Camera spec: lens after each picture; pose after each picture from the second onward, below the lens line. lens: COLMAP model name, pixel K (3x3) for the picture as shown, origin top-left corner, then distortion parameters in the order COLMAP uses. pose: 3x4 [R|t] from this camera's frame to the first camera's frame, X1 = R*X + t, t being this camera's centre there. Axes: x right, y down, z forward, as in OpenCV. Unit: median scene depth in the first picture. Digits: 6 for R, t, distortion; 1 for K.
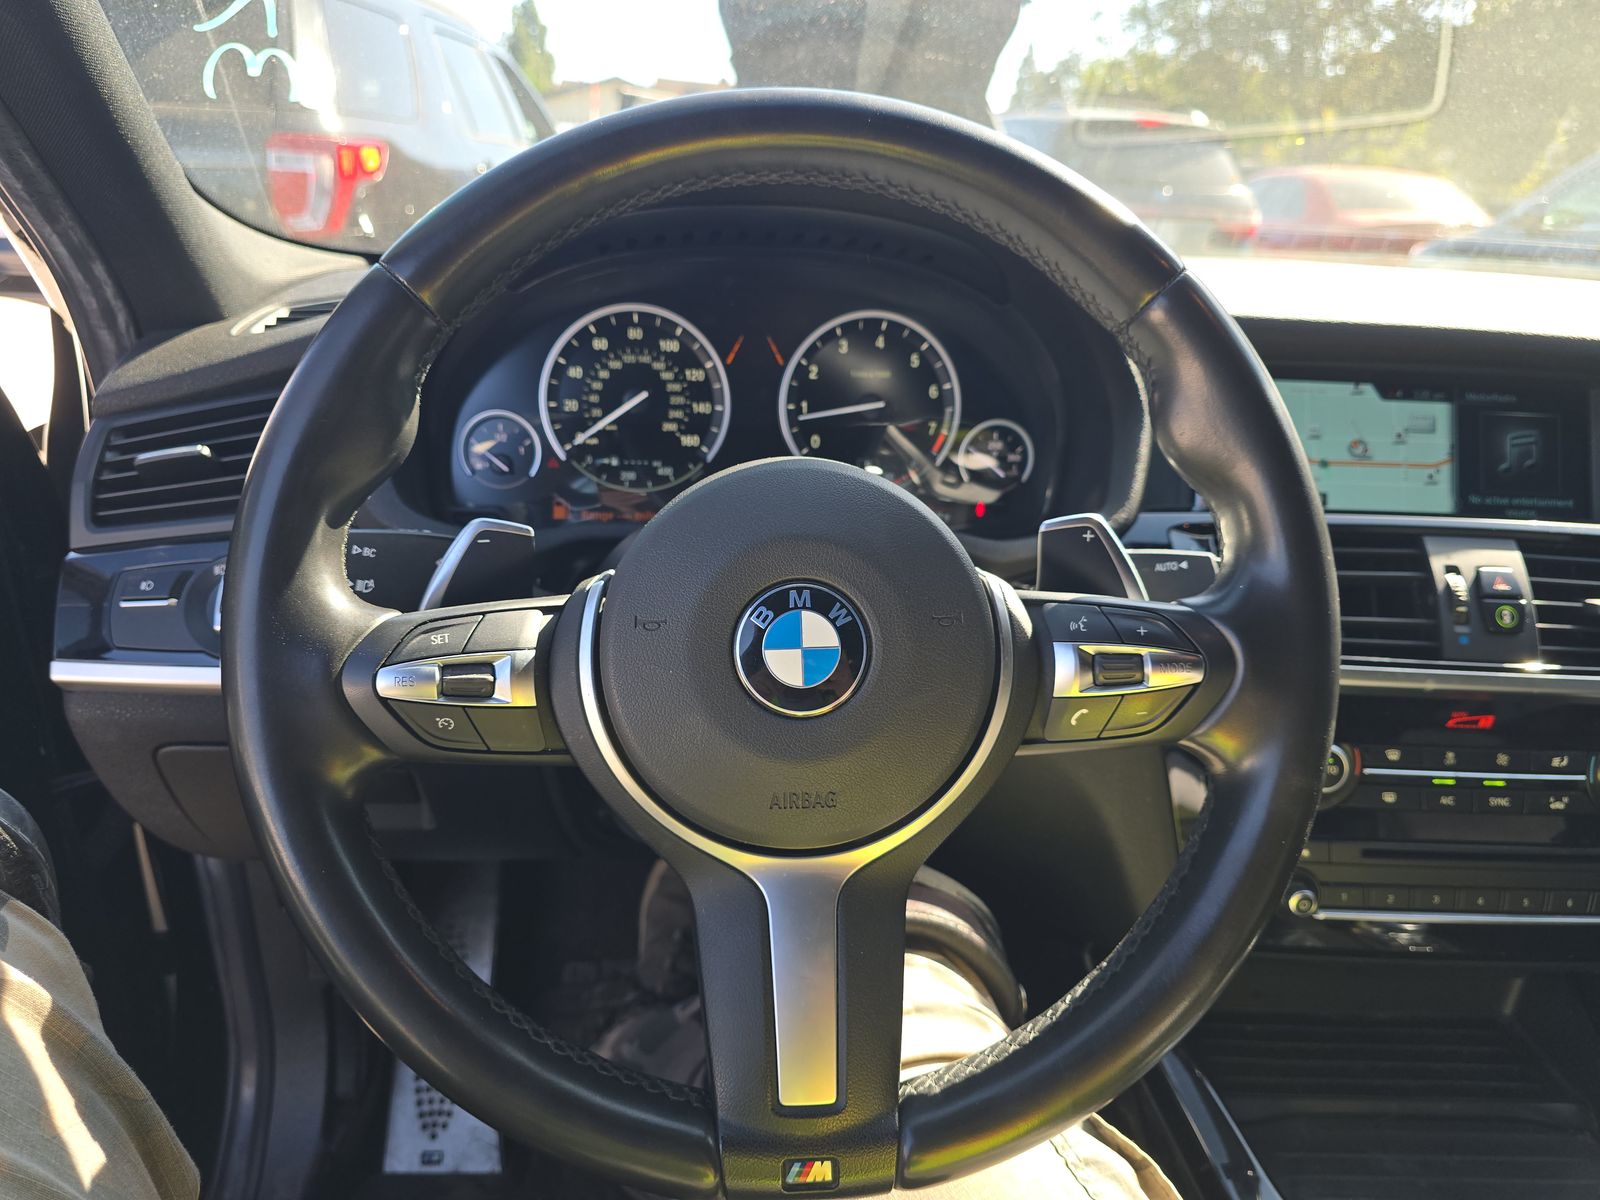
lens RADIAL K [[1063.4, 0, 798.5], [0, 1063.4, 618.8], [0, 0, 1]] dist [0.052014, -0.062691]
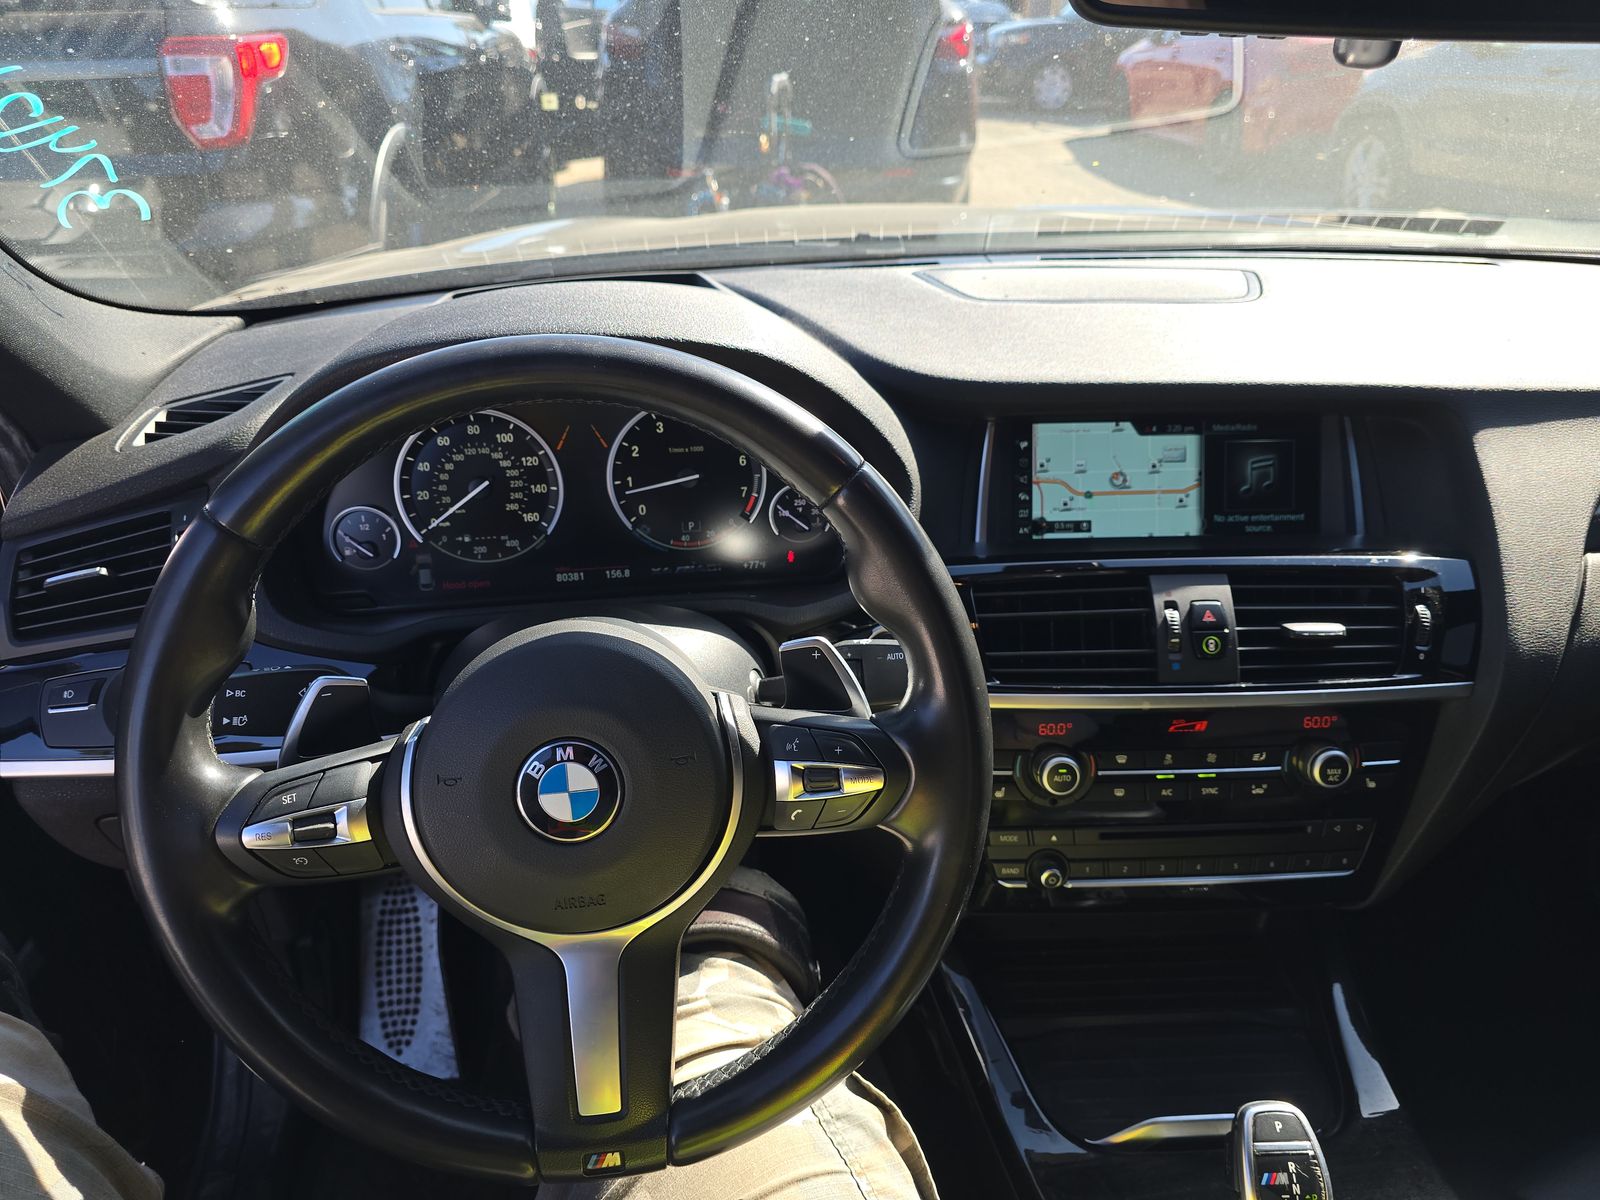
lens RADIAL K [[1065.2, 0, 800.0], [0, 1065.2, 600.0], [0, 0, 1]] dist [0.051154, -0.045942]
pose [[0.998425, -0.054882, 0.011680, 0.183043], [0.052790, 0.989307, 0.135956, -0.237306], [-0.019016, -0.135125, 0.990646, -0.176526]]
